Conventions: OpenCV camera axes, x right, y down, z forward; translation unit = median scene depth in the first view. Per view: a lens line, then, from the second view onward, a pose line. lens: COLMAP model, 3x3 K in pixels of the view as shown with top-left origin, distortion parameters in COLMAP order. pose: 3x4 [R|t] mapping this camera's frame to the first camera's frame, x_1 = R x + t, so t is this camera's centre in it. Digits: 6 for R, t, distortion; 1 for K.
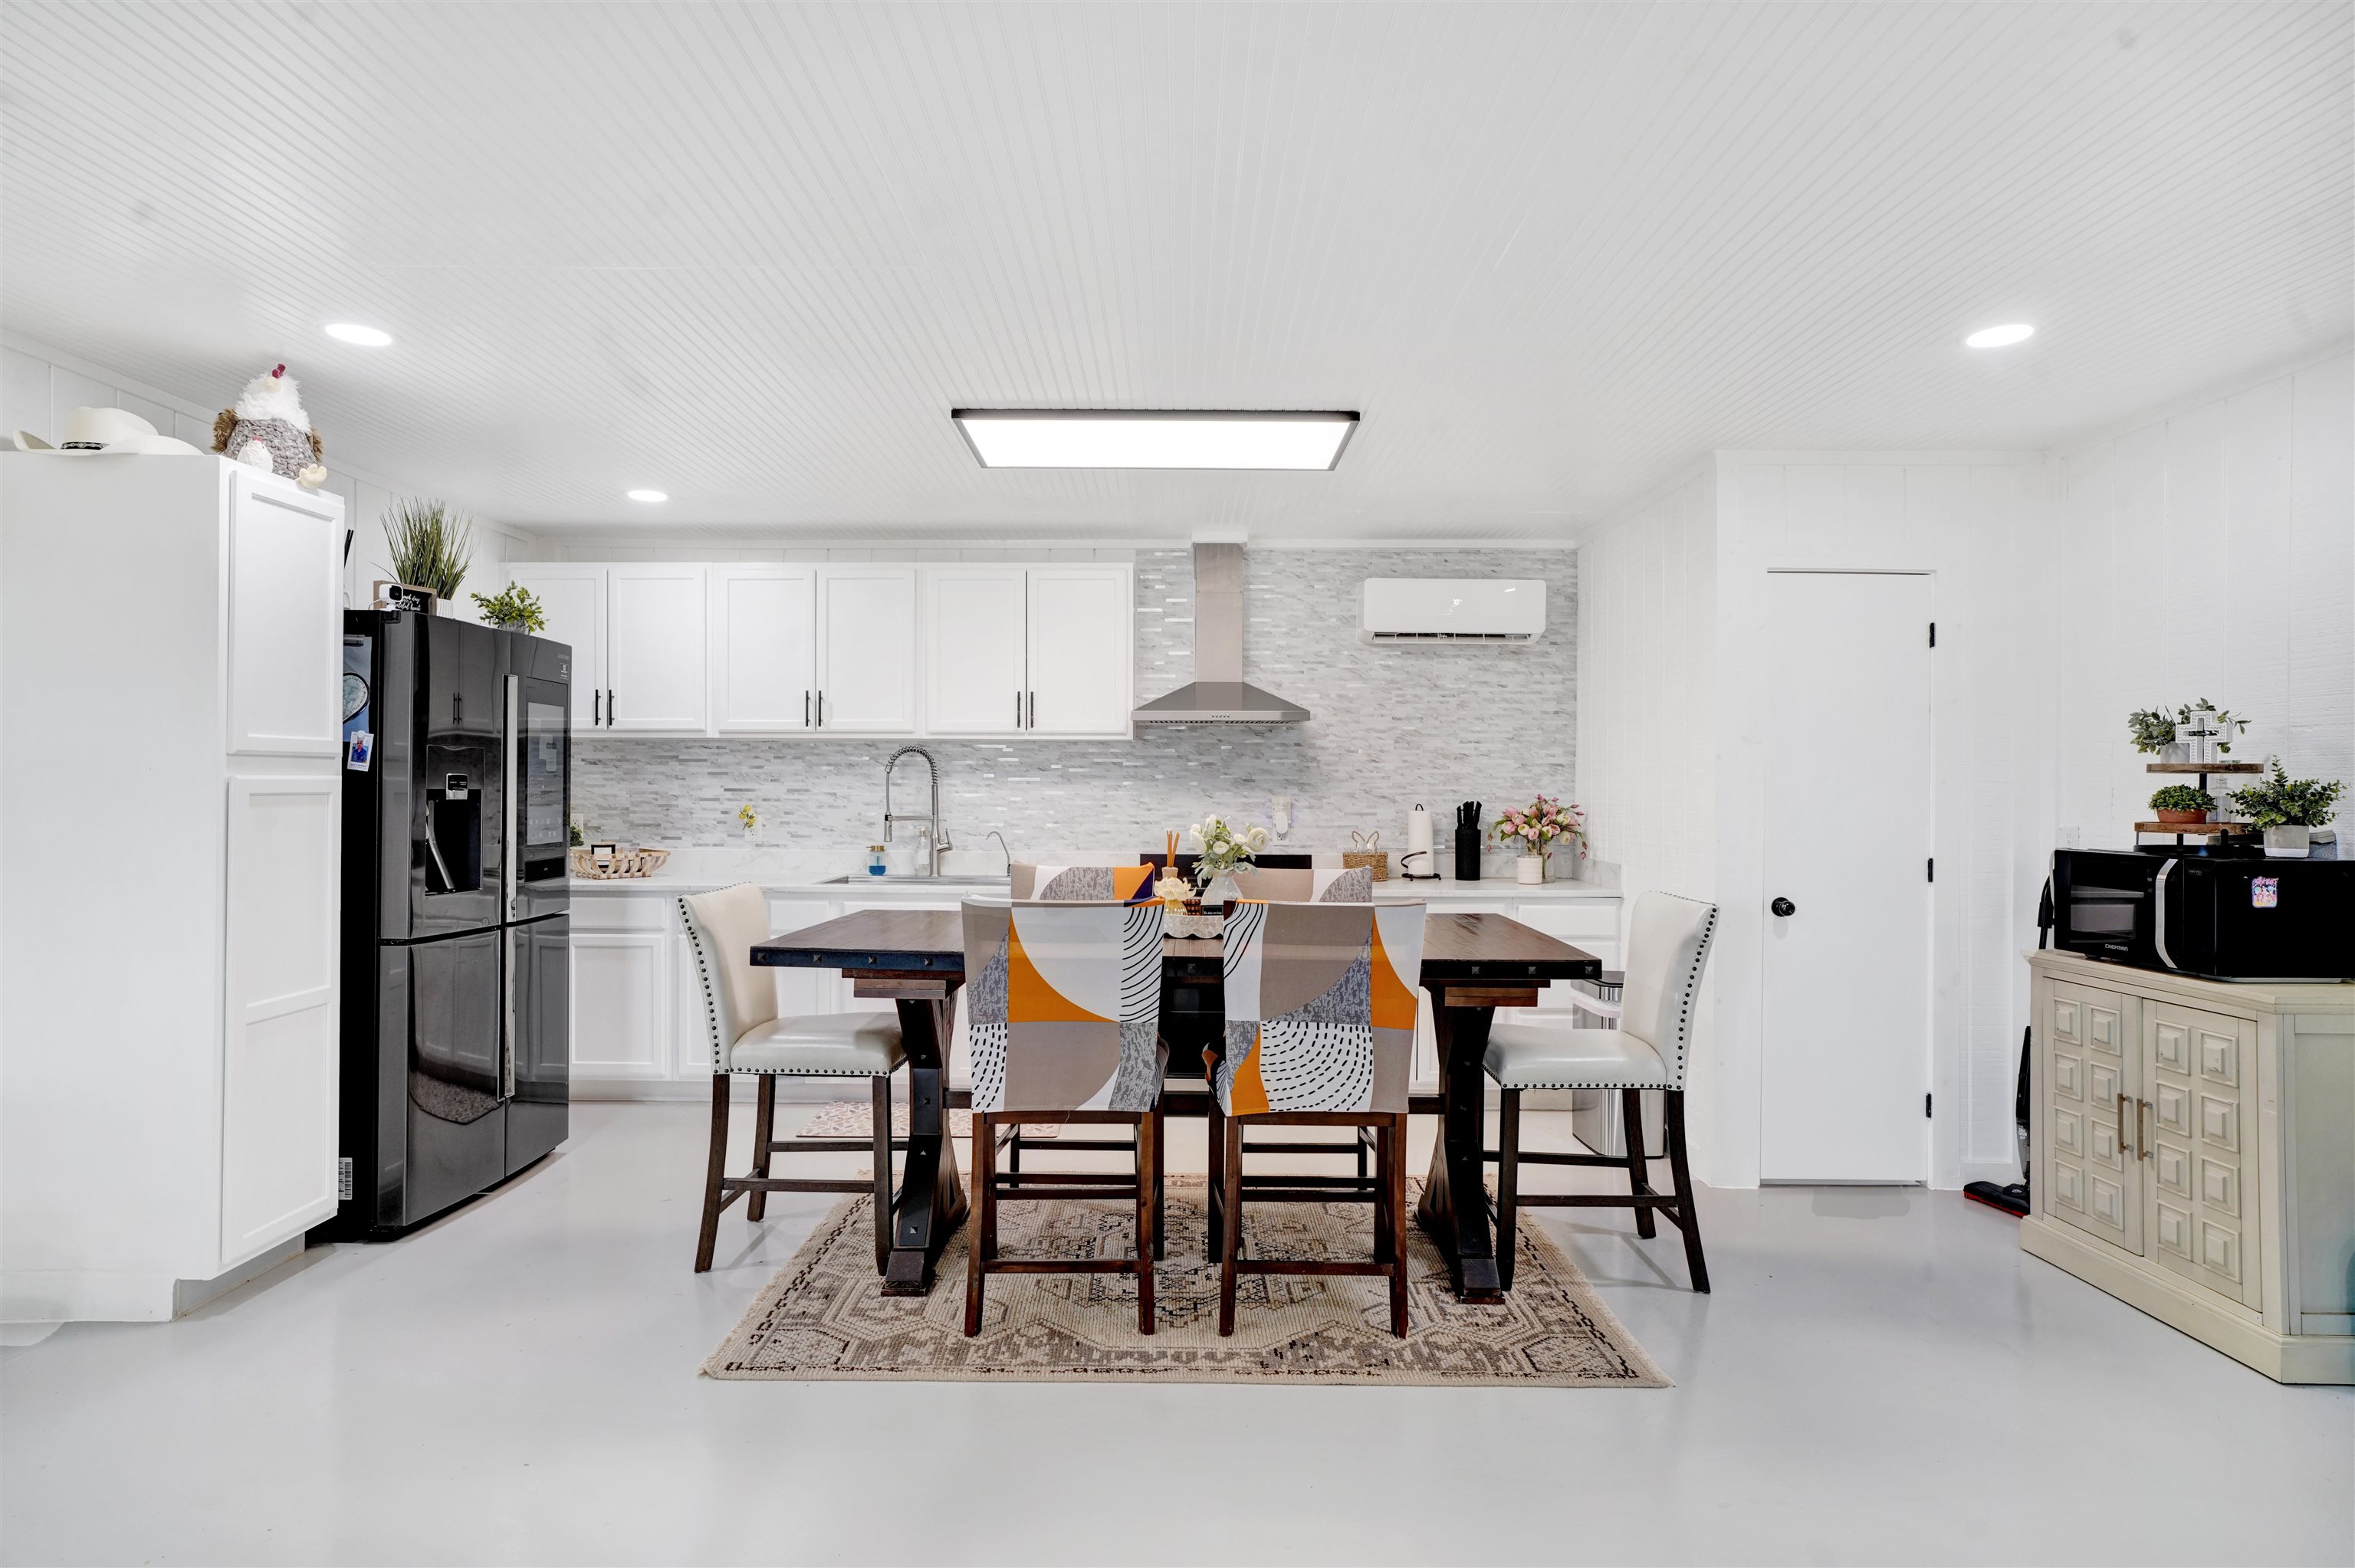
lens RADIAL K [[1263.8, 0, 1176.2], [0, 1263.8, 776.7], [0, 0, 1]] dist [0.001099, 0.000847]
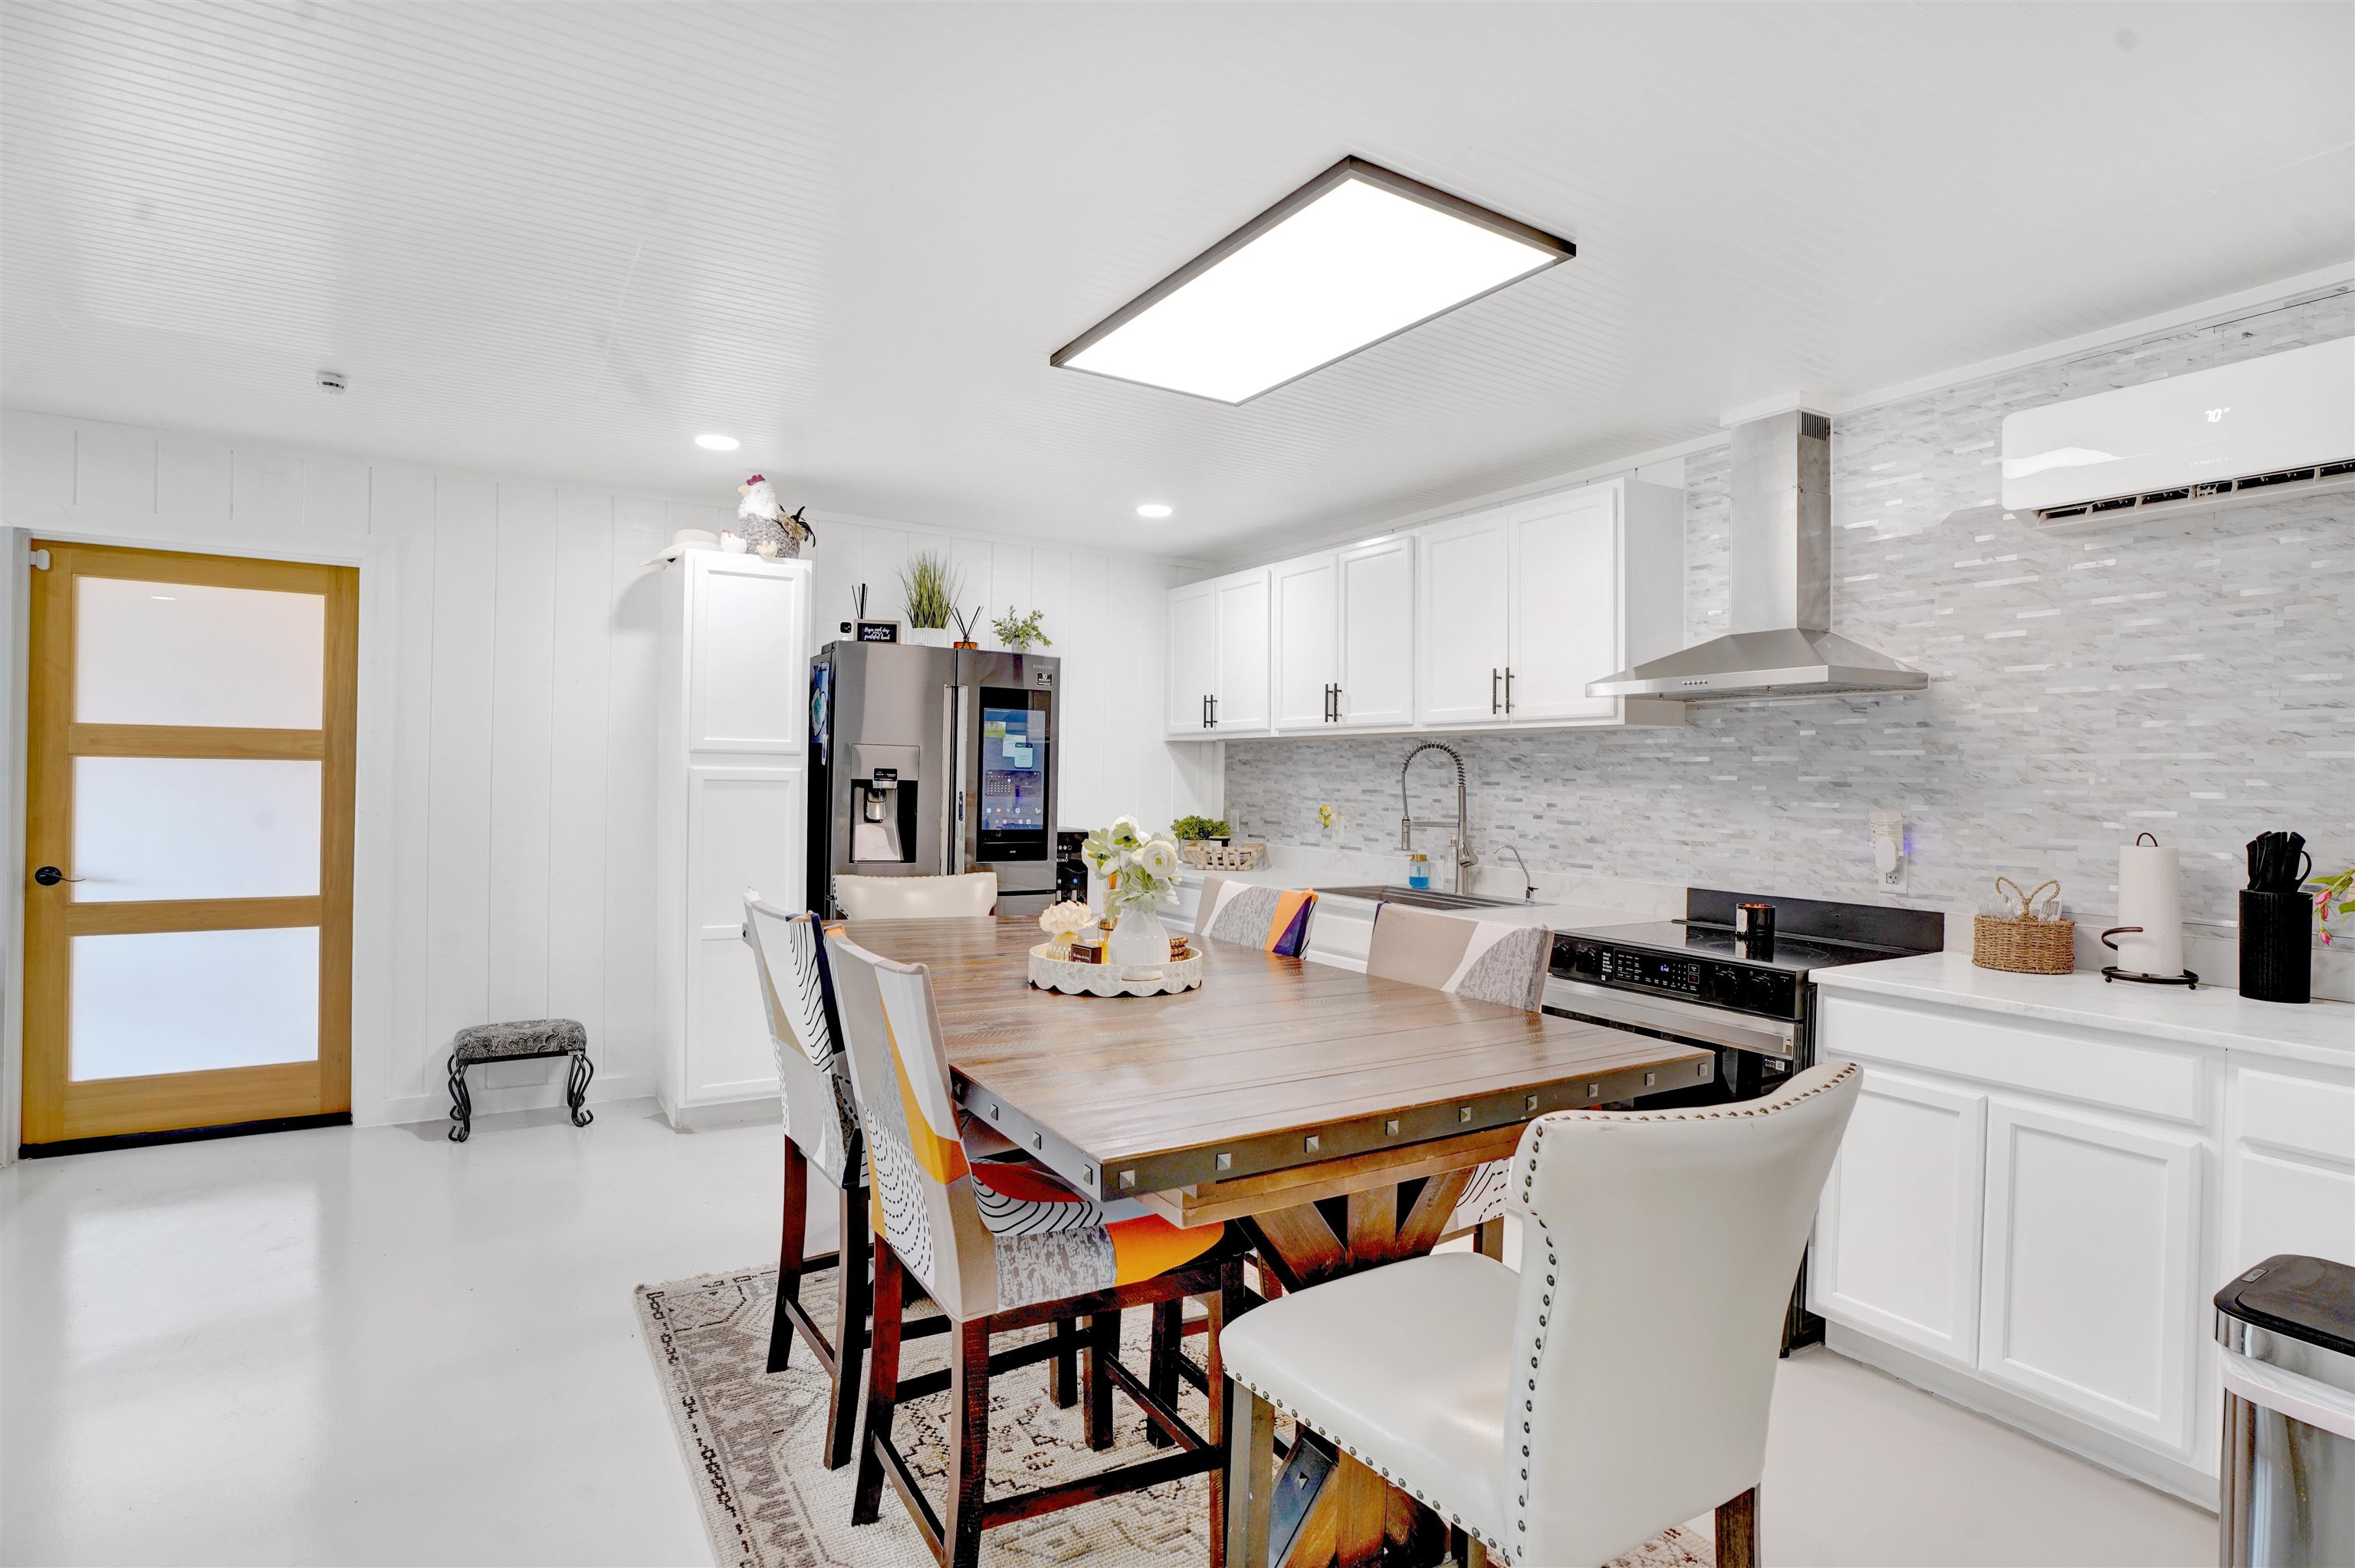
lens RADIAL K [[1161.3, 0, 1177.0], [0, 1161.3, 780.9], [0, 0, 1]] dist [-0.033355, 0.001770]
pose [[0.527498, 0.005224, -0.849540, 0.367709], [-0.011226, 0.999937, -0.000821, 0.005524], [0.849482, 0.009970, 0.527523, 0.423198]]
